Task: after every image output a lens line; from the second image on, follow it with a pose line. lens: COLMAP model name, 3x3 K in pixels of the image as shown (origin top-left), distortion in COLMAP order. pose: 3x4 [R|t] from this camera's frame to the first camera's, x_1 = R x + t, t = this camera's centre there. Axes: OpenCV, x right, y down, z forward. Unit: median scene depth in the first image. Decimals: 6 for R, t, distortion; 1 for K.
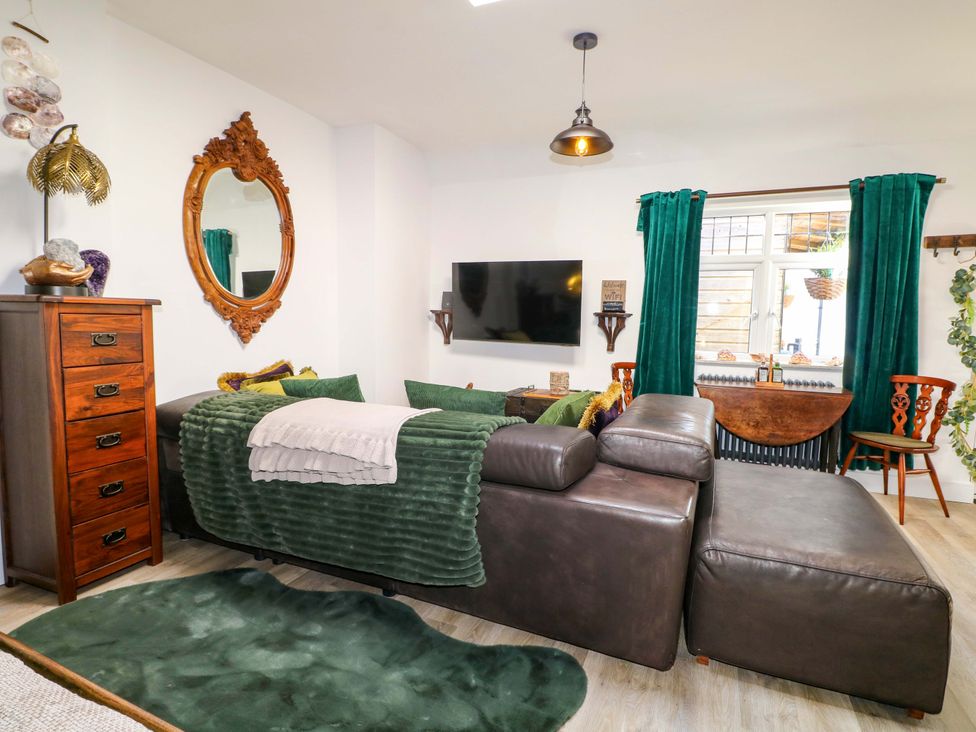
lens RADIAL K [[508.4, 0, 493.1], [0, 508.4, 357.6], [0, 0, 1]] dist [-0.000567, -0.012359]
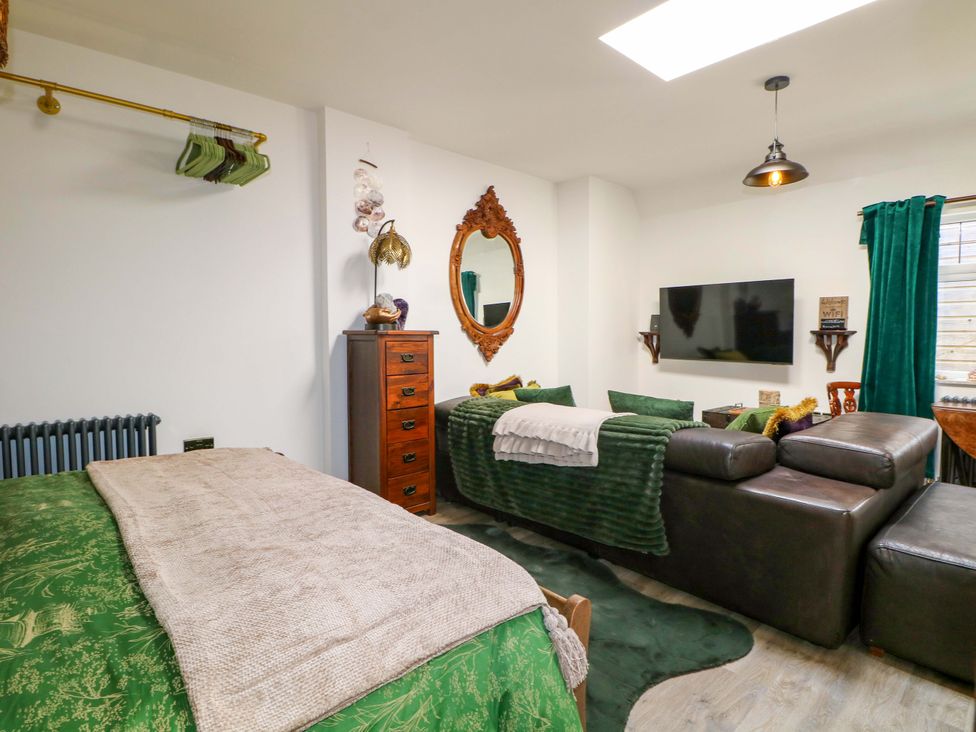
lens RADIAL K [[508.4, 0, 488.5], [0, 508.4, 358.5], [0, 0, 1]] dist [-0.000567, -0.012359]
pose [[0.906924, -0.003431, -0.421280, 0.061976], [-0.013765, 0.999192, -0.037769, 0.013012], [0.421069, 0.040053, 0.906144, -0.182547]]
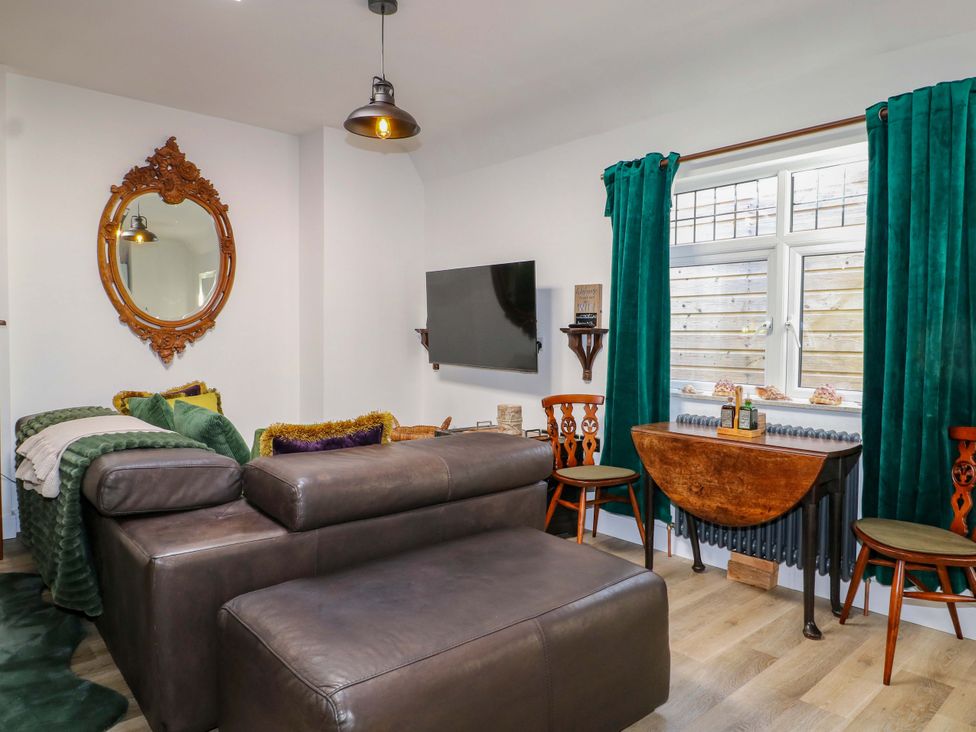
lens RADIAL K [[647.9, 0, 491.0], [0, 647.9, 355.8], [0, 0, 1]] dist [-0.011009, 0.004856]
pose [[0.908990, 0.001983, -0.416814, 0.642750], [-0.026808, 0.998196, -0.053716, 0.008270], [0.415955, 0.060001, 0.907403, 0.113655]]
